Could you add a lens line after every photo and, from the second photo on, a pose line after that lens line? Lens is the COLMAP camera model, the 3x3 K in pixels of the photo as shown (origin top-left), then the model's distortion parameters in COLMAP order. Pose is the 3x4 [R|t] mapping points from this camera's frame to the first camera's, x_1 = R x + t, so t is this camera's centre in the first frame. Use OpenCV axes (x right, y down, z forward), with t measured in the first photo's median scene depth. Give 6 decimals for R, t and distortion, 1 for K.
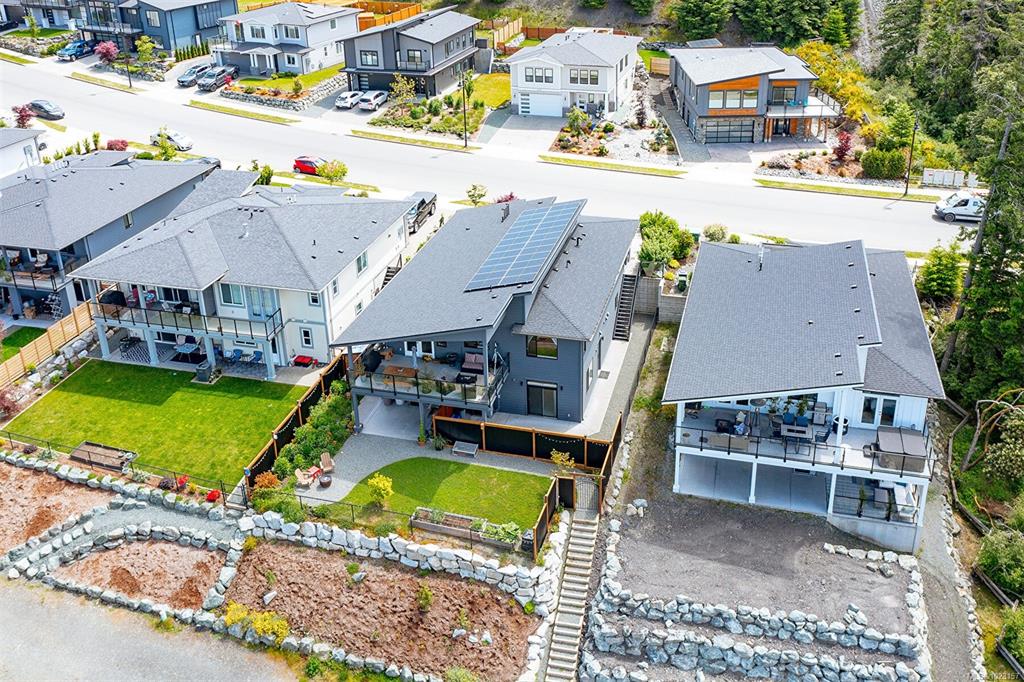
lens RADIAL K [[826.0, 0, 514.5], [0, 826.0, 340.8], [0, 0, 1]] dist [-0.002641, 0.003227]
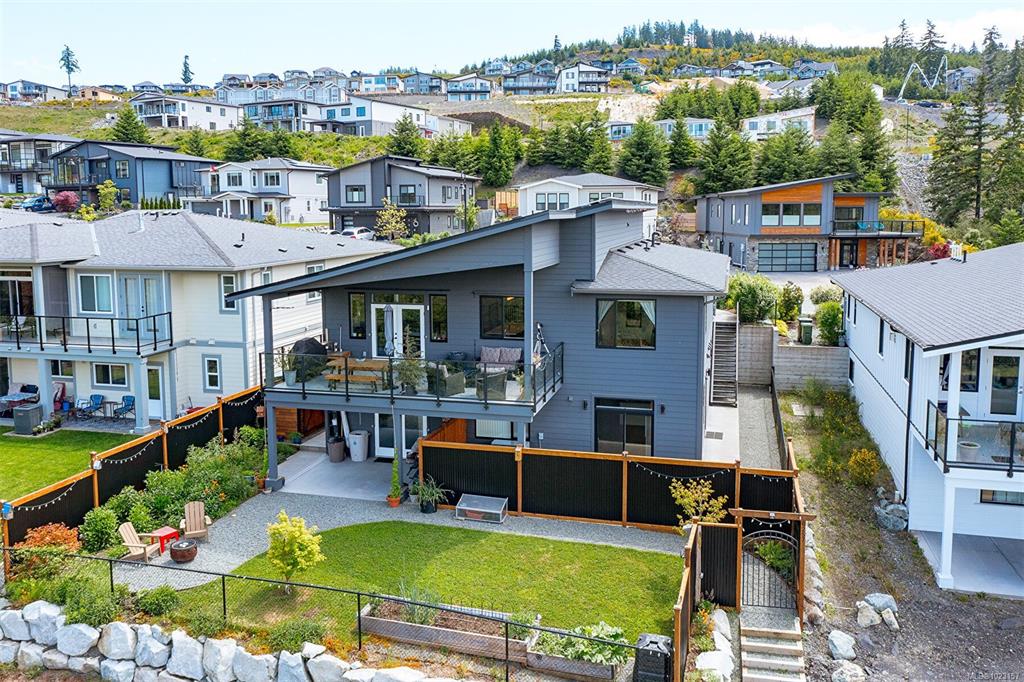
lens RADIAL K [[826.0, 0, 488.5], [0, 826.0, 348.1], [0, 0, 1]] dist [-0.002641, 0.003227]
pose [[0.999831, 0.014139, -0.011774, -0.051862], [-0.017145, 0.948189, -0.317243, 0.200425], [0.006679, 0.317391, 0.948271, 0.509054]]
